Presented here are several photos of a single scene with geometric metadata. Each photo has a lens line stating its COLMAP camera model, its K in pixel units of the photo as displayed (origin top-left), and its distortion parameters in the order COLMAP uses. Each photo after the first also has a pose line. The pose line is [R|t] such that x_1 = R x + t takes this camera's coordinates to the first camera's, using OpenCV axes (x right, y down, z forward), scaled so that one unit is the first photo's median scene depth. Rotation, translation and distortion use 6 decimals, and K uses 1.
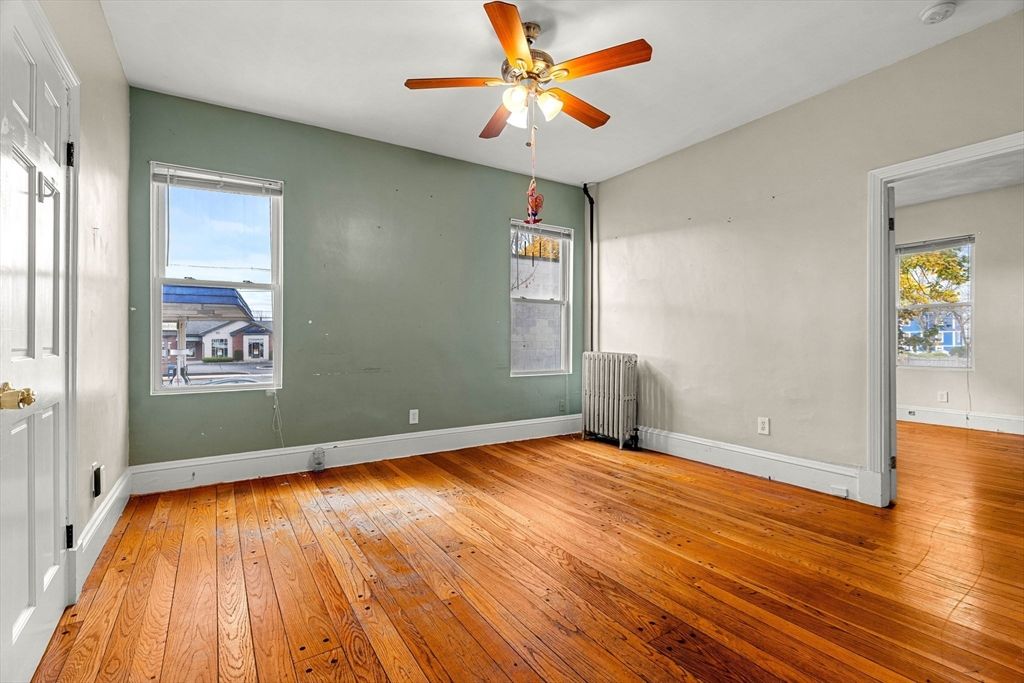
lens RADIAL K [[462.1, 0, 511.1], [0, 462.1, 337.8], [0, 0, 1]] dist [-0.007500, 0.000811]
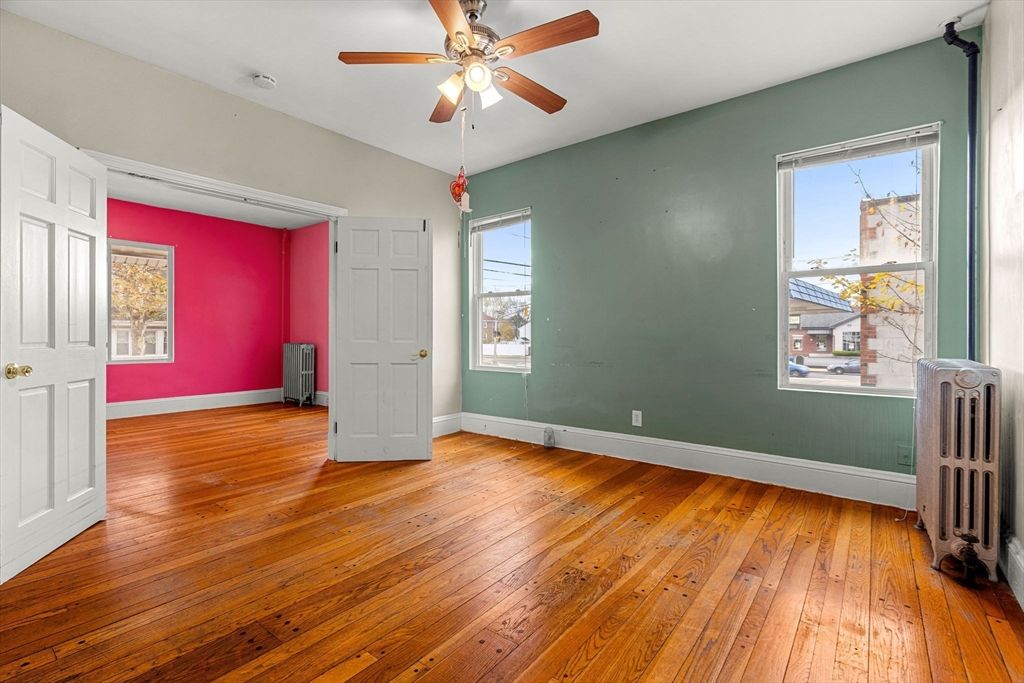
lens RADIAL K [[462.1, 0, 511.1], [0, 462.1, 337.8], [0, 0, 1]] dist [-0.007500, 0.000811]
pose [[0.330617, 0.010433, -0.943707, 0.702624], [0.004472, 0.999910, 0.012621, -0.002898], [0.943754, -0.008393, 0.330541, 0.569919]]
